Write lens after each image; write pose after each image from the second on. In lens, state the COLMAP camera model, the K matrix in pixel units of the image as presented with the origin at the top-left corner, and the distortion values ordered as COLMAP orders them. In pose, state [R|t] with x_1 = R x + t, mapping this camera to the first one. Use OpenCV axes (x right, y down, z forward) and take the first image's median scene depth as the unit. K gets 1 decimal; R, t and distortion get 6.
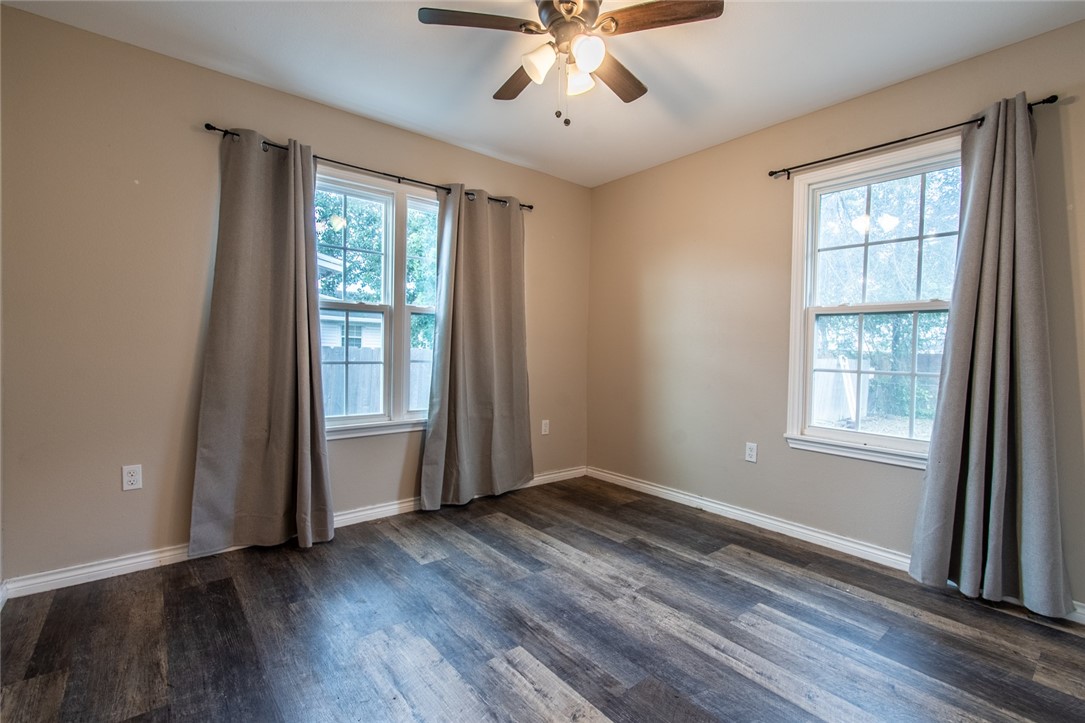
lens RADIAL K [[481.8, 0, 540.8], [0, 481.8, 362.3], [0, 0, 1]] dist [0.001740, -0.000879]
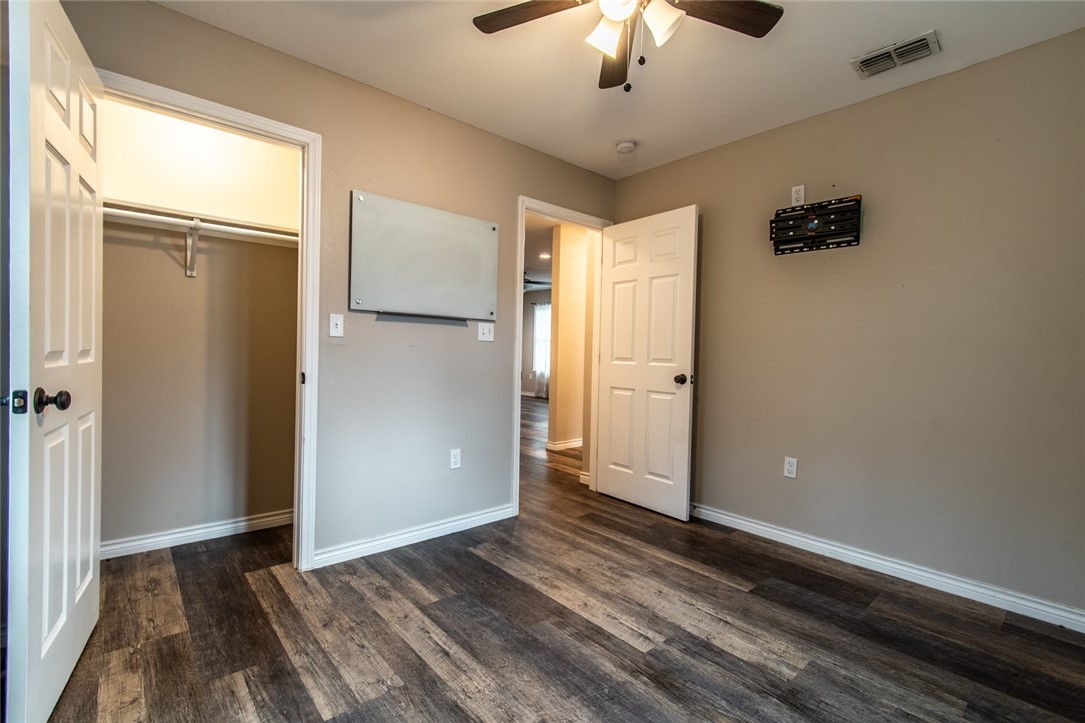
lens RADIAL K [[481.8, 0, 540.8], [0, 481.8, 362.3], [0, 0, 1]] dist [0.001740, -0.000879]
pose [[-0.998804, -0.037888, -0.030900, 0.225573], [-0.039381, 0.998011, 0.049229, -0.055734], [0.028974, 0.050387, -0.998309, 1.956454]]
